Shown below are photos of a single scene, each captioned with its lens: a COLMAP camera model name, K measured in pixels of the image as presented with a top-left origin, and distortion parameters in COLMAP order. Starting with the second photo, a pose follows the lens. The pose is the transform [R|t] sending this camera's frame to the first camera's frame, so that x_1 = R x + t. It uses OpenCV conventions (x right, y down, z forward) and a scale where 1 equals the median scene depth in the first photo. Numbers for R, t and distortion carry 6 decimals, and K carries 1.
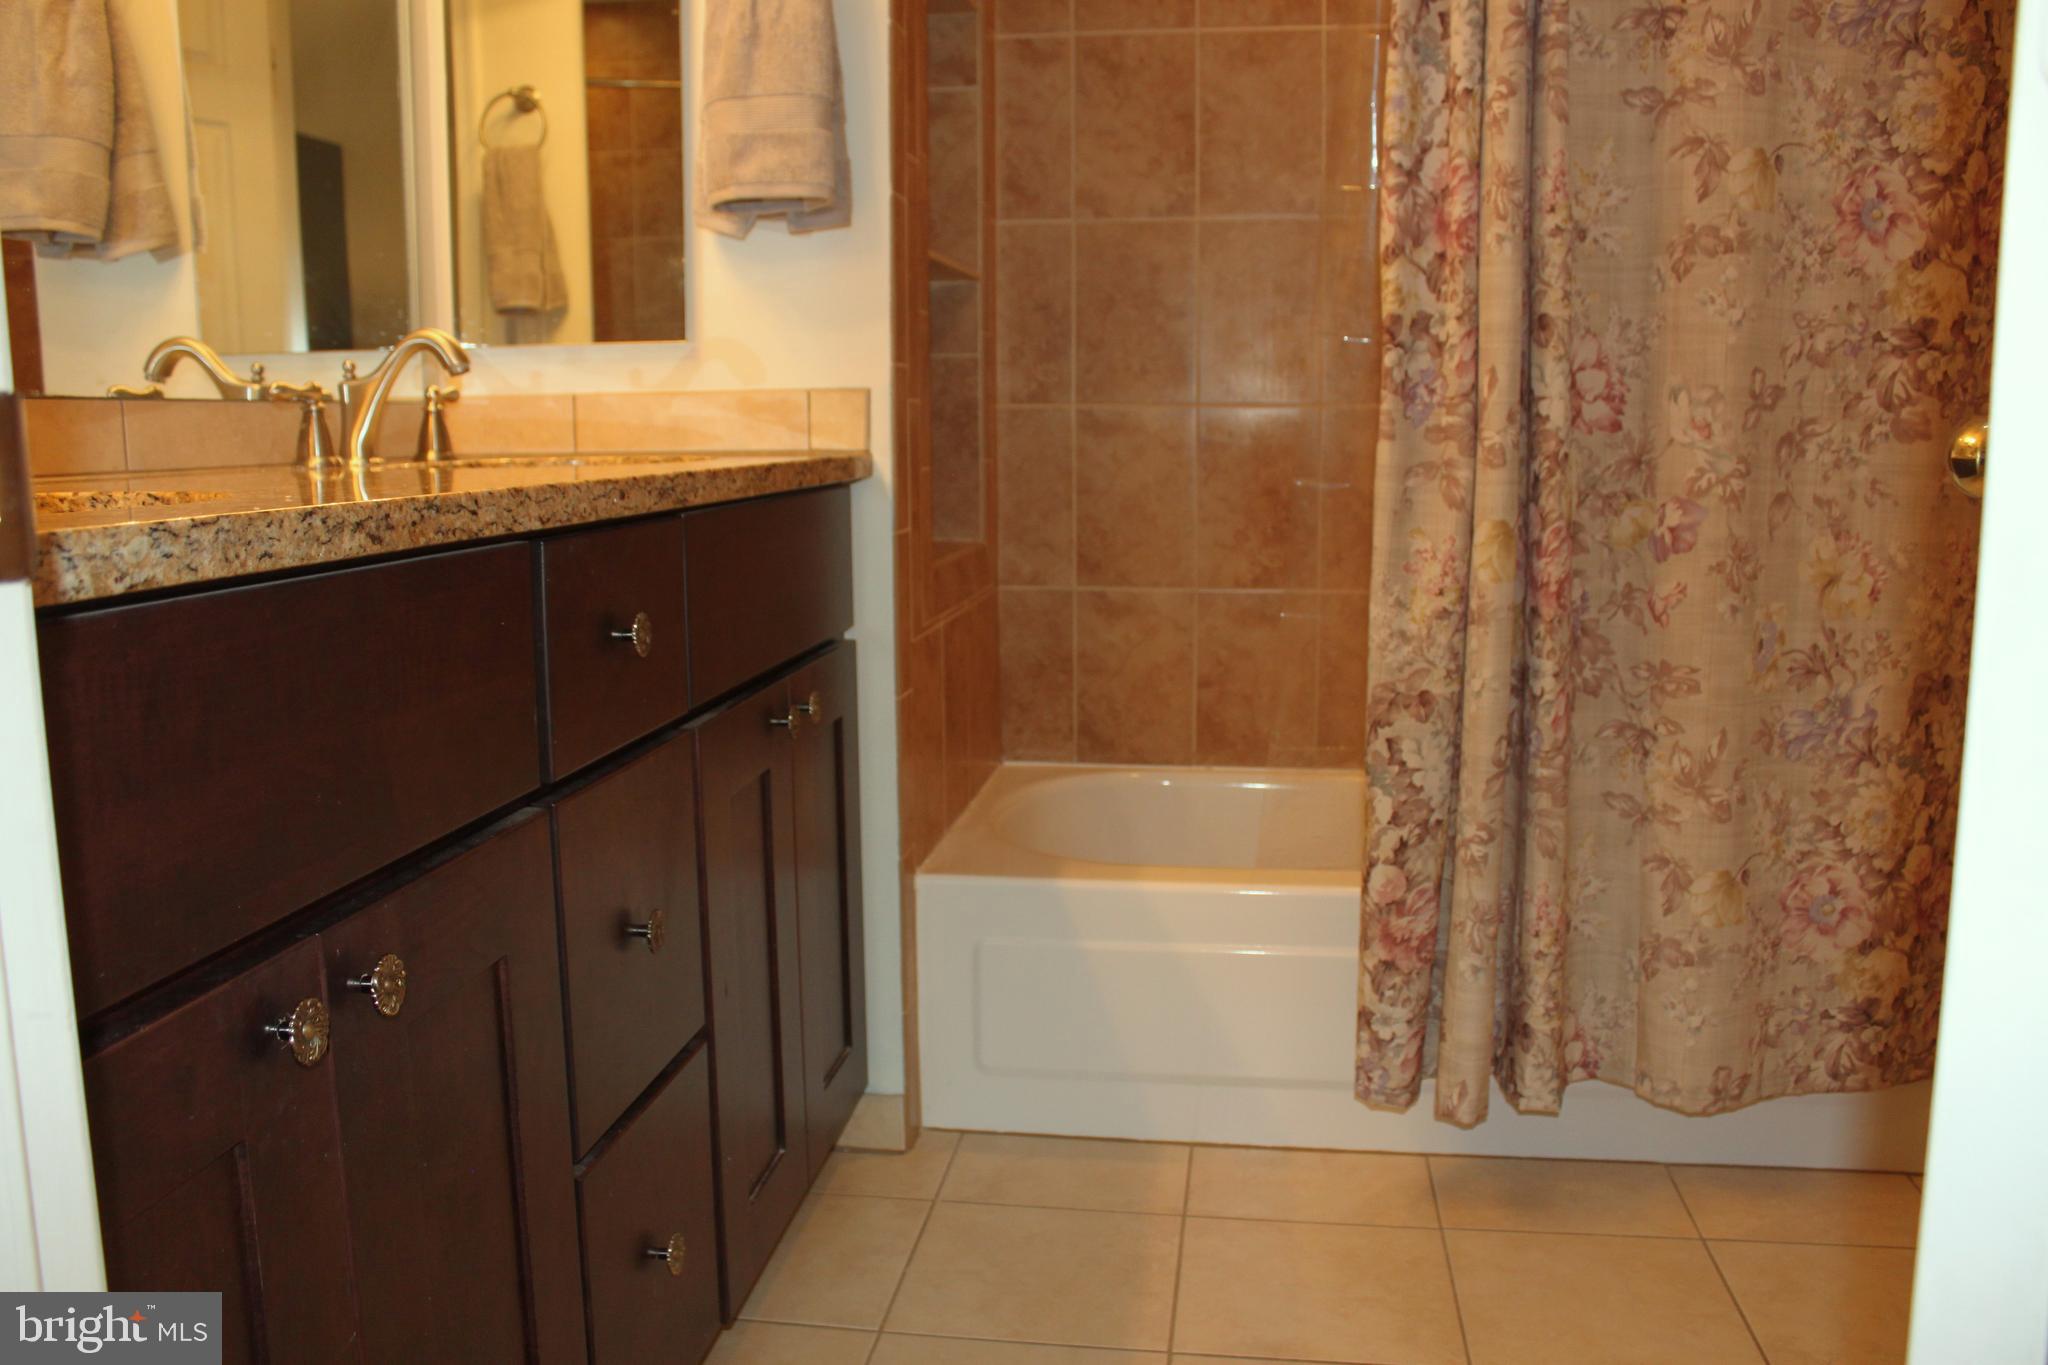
lens RADIAL K [[1682.3, 0, 1024.0], [0, 1682.3, 682.5], [0, 0, 1]] dist [-0.161872, 0.151162]
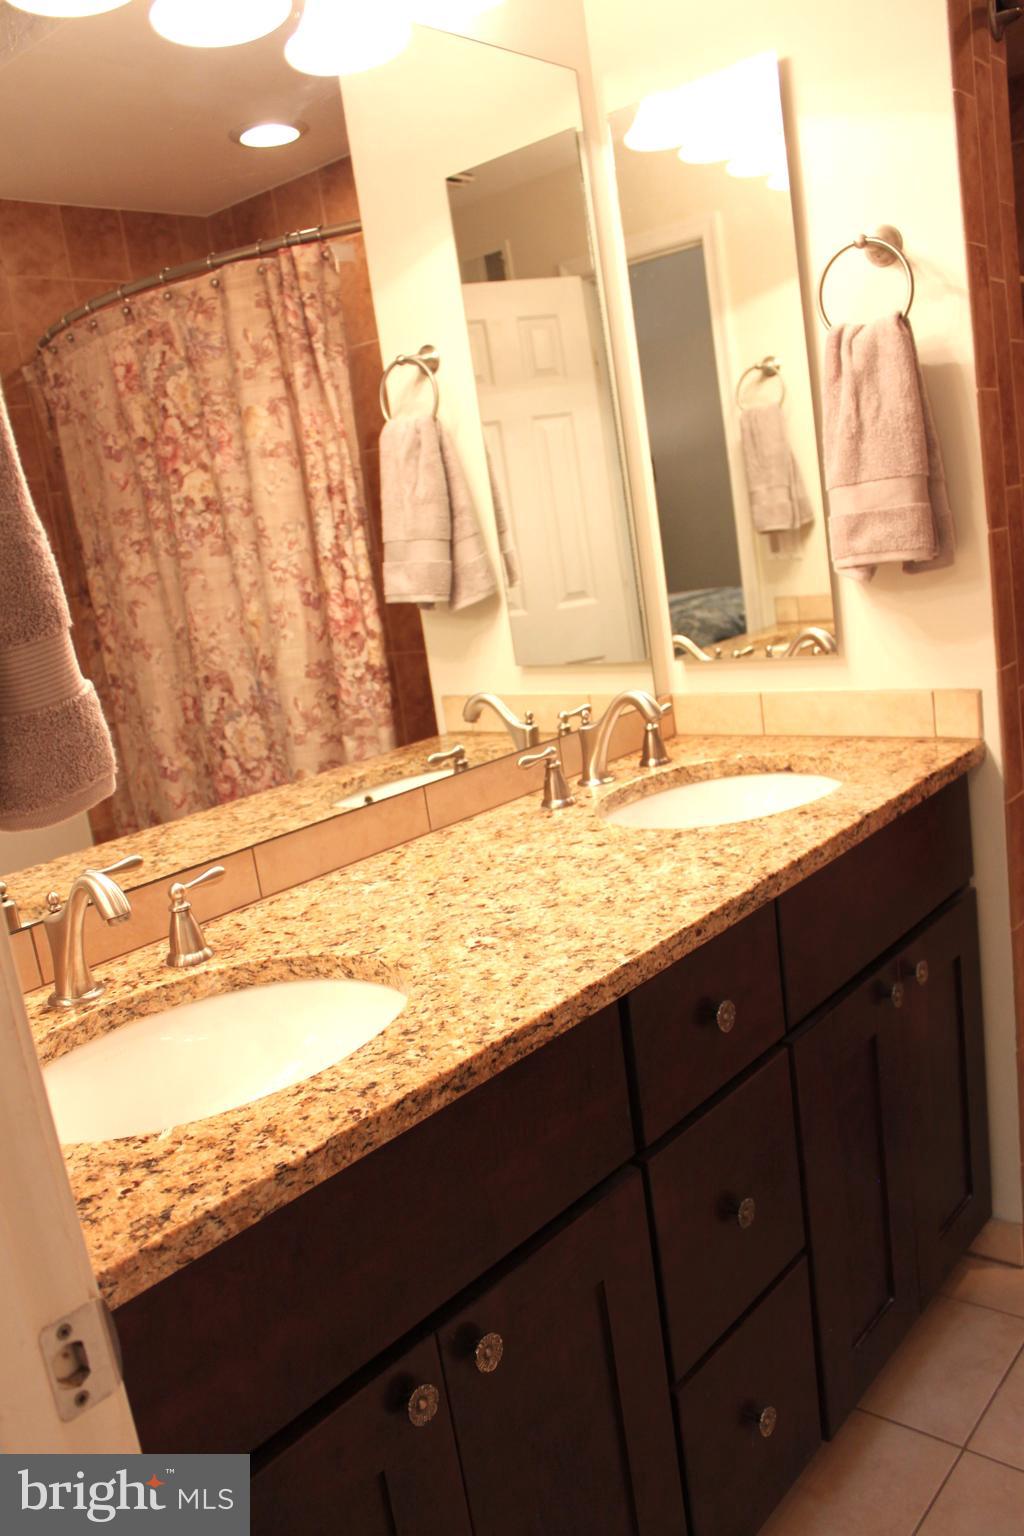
lens RADIAL K [[1261.7, 0, 518.4], [0, 1261.7, 789.5], [0, 0, 1]] dist [-0.161872, 0.151162]
pose [[0.838503, 0.005592, -0.544868, 0.121576], [0.050695, 0.994810, 0.088224, -0.205564], [0.542533, -0.101598, 0.833868, 0.047924]]
